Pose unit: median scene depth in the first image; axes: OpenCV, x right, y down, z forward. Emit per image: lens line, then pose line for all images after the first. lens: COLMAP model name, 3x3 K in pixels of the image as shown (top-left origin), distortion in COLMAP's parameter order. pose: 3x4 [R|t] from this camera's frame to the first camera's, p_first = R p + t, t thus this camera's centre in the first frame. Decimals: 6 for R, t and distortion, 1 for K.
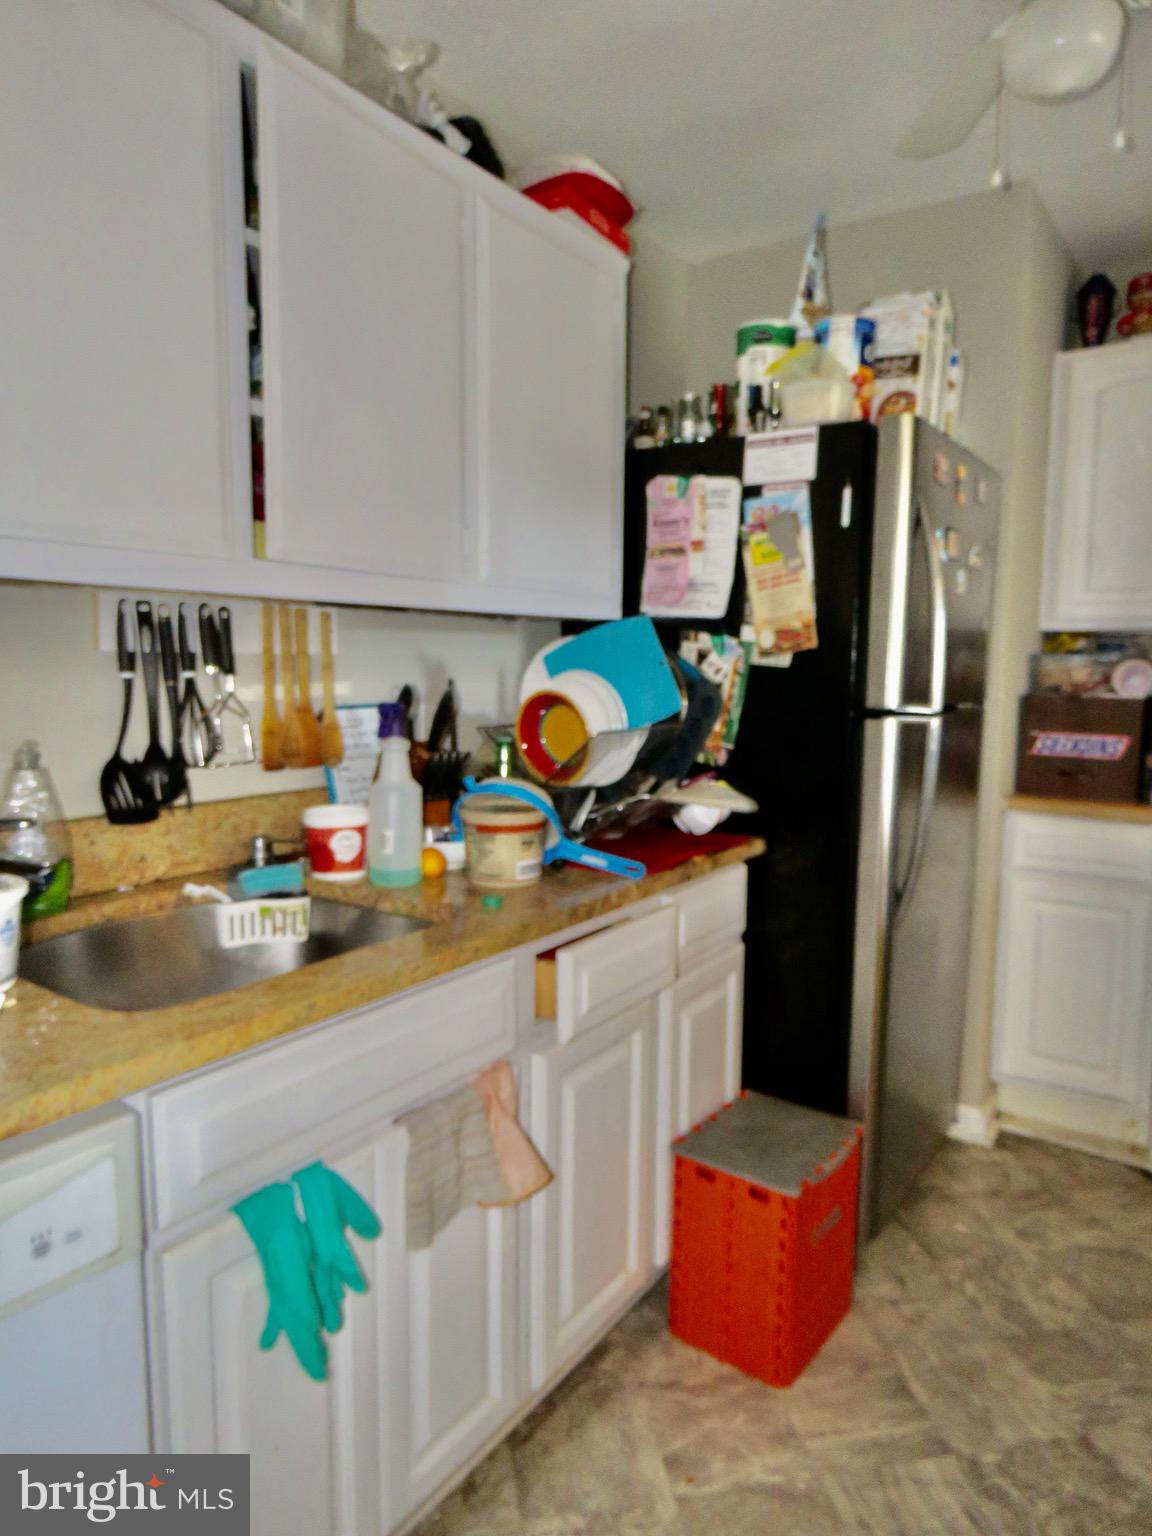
lens RADIAL K [[984.1, 0, 578.1], [0, 984.1, 770.9], [0, 0, 1]] dist [-0.006379, -0.002847]
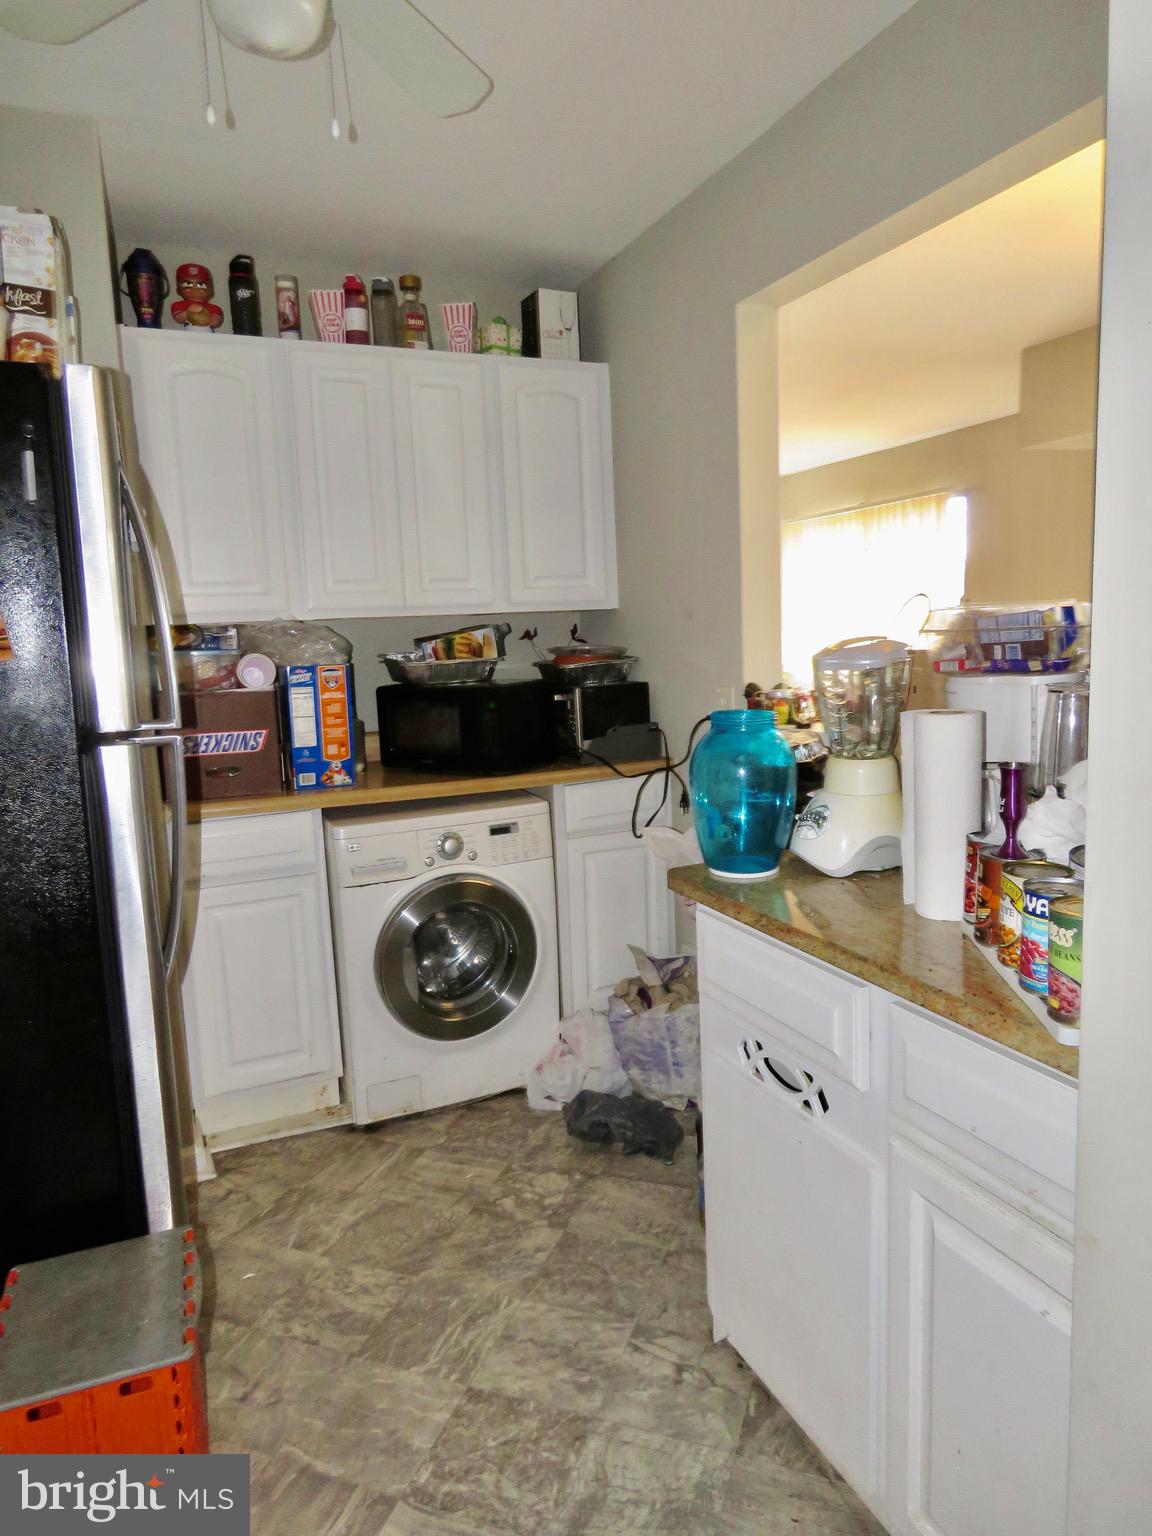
lens RADIAL K [[984.1, 0, 579.8], [0, 984.1, 765.2], [0, 0, 1]] dist [-0.006379, -0.002847]
pose [[0.503716, -0.143576, 0.851854, -0.195301], [0.135011, 0.987059, 0.086530, -0.053267], [-0.853254, 0.071423, 0.516582, 0.257004]]
